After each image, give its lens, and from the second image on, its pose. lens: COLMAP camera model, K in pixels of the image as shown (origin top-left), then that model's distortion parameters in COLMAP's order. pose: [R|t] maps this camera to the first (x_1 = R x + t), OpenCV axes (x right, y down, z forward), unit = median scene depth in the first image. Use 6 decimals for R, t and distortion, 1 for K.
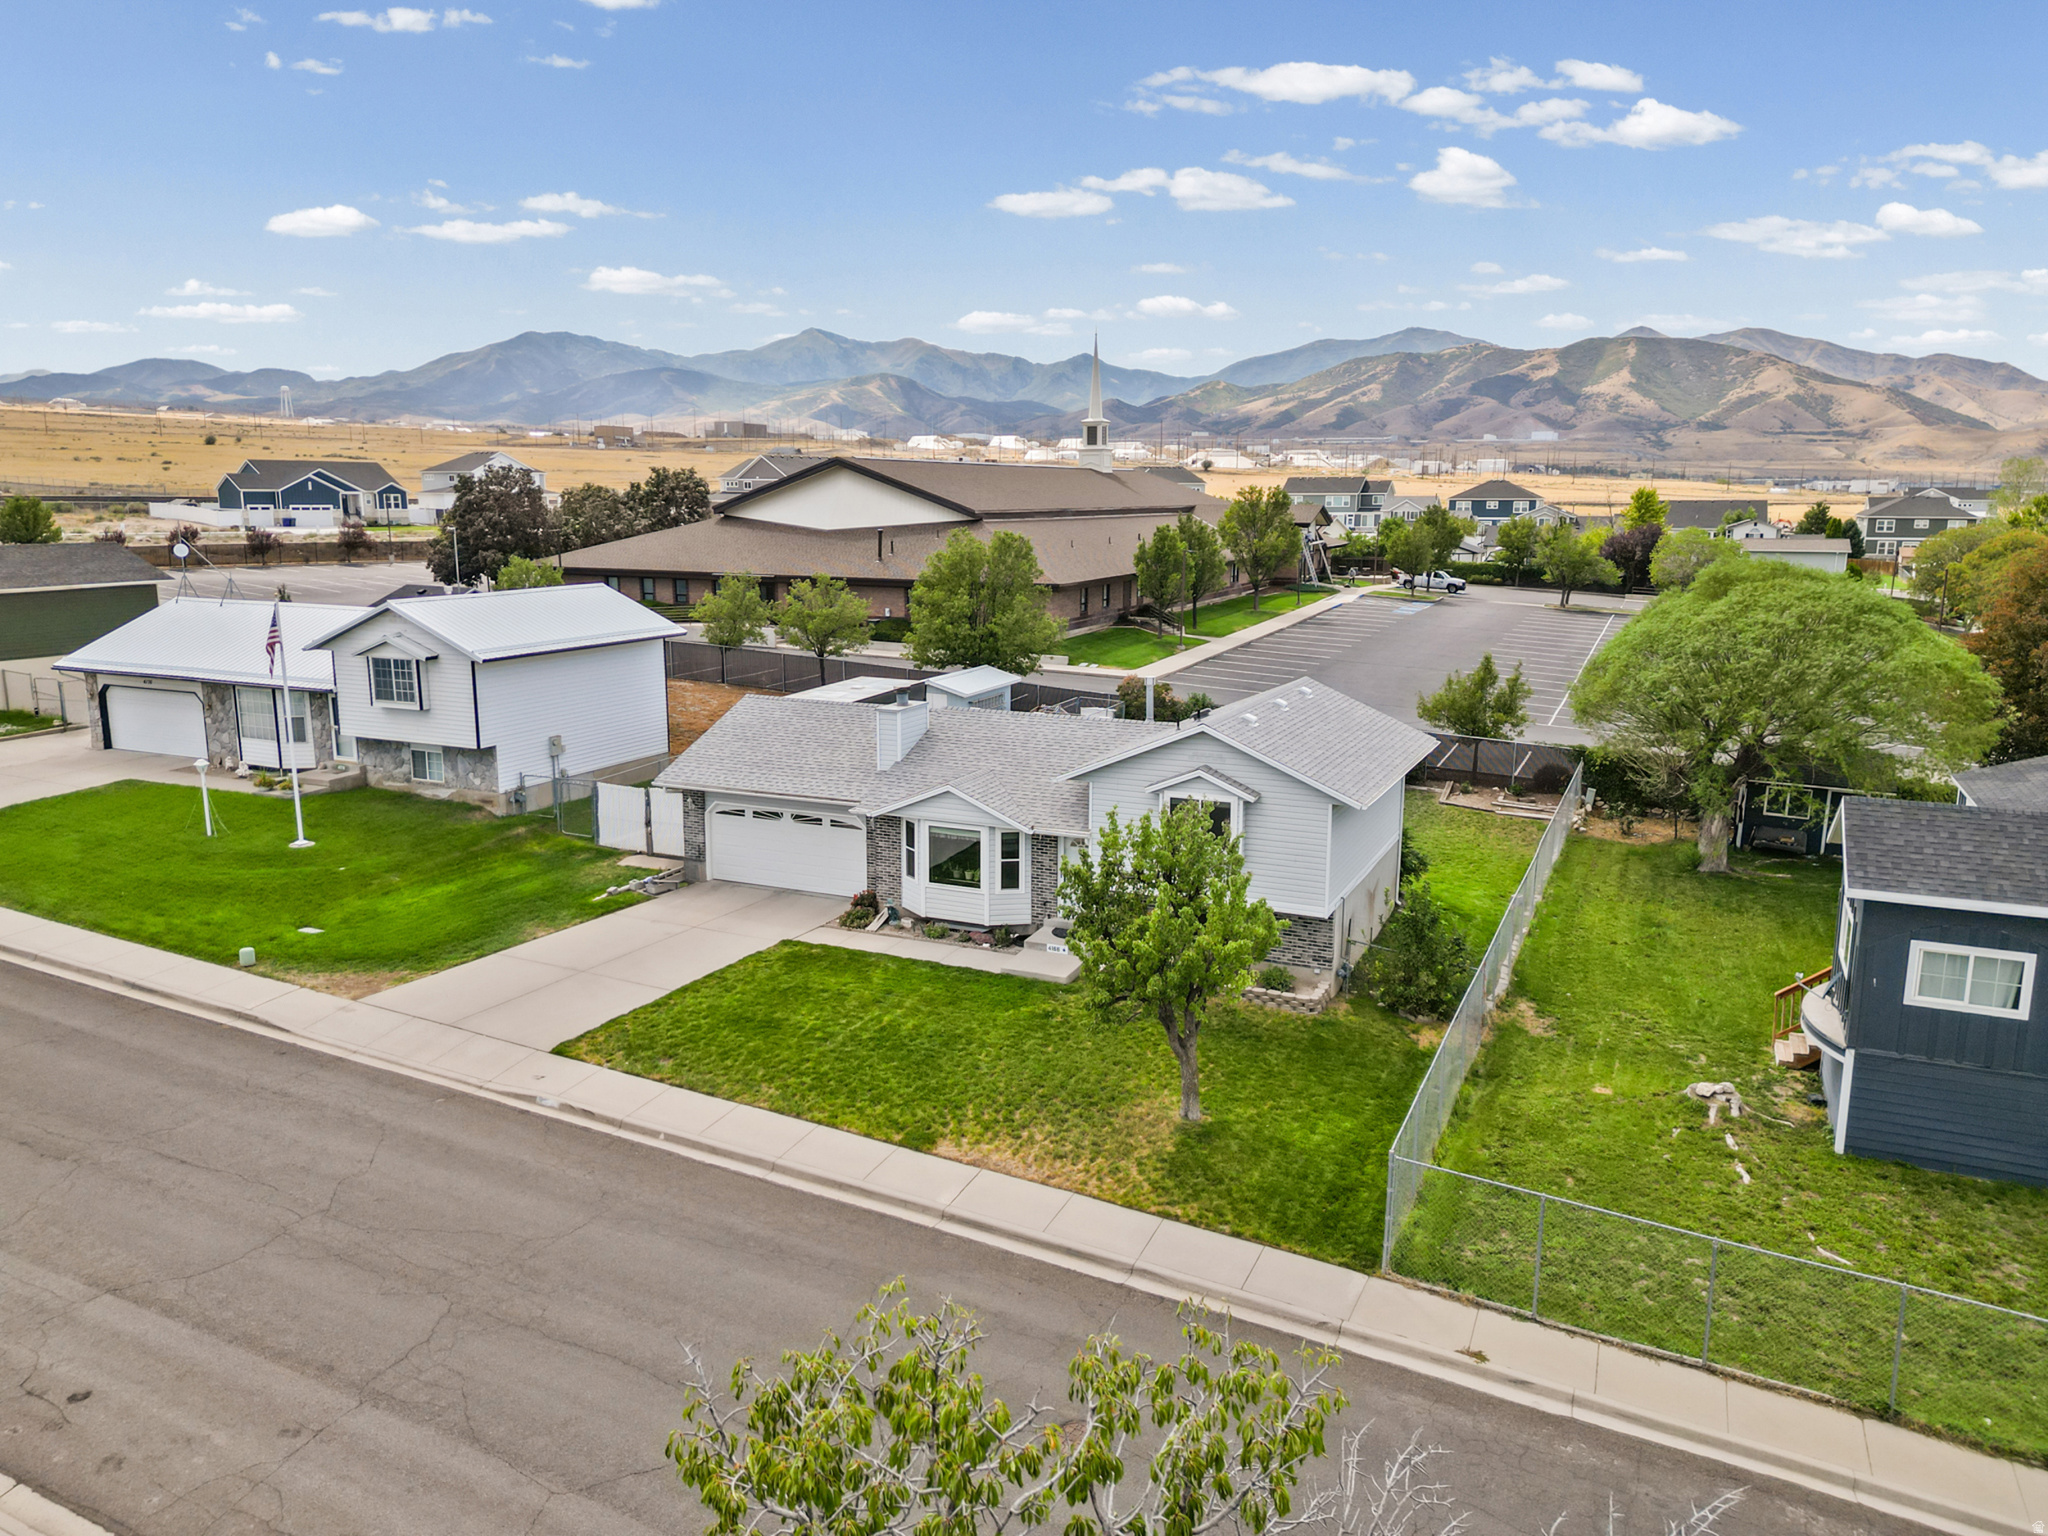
lens RADIAL K [[1429.2, 0, 1024.0], [0, 1429.2, 768.0], [0, 0, 1]] dist [0.067554, -0.062671]
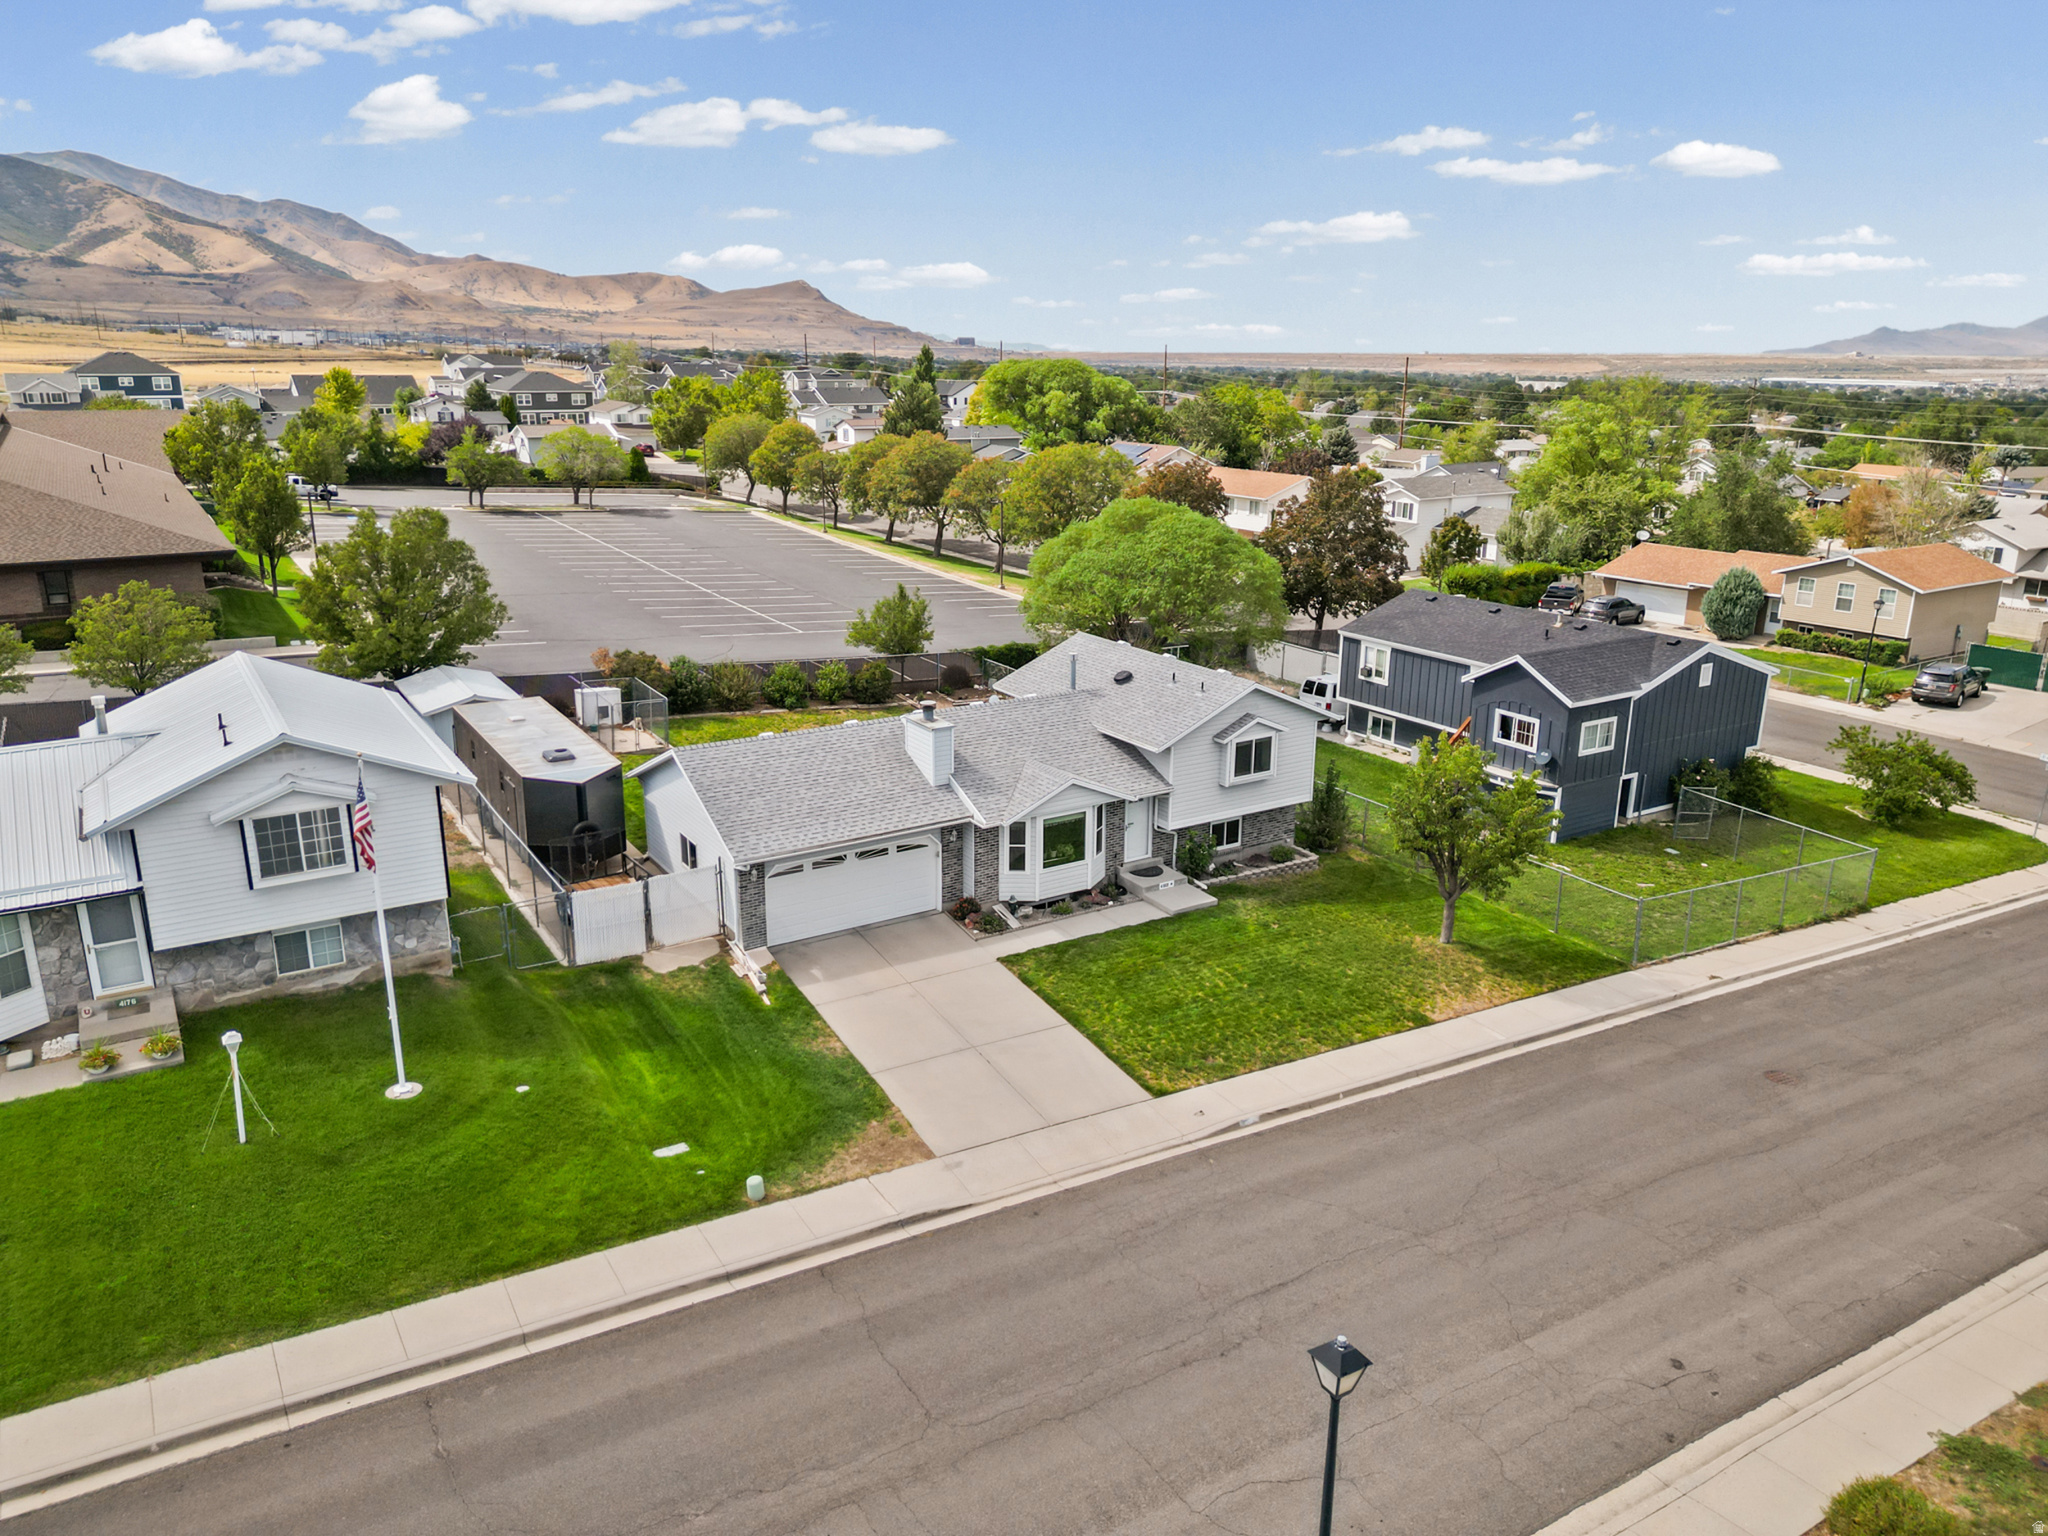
lens RADIAL K [[1429.2, 0, 1024.0], [0, 1429.2, 768.0], [0, 0, 1]] dist [0.067554, -0.062671]
pose [[0.546545, -0.235596, 0.803606, -0.921148], [0.153805, 0.971527, 0.180220, -0.193480], [-0.823184, 0.025100, 0.567219, 0.366399]]
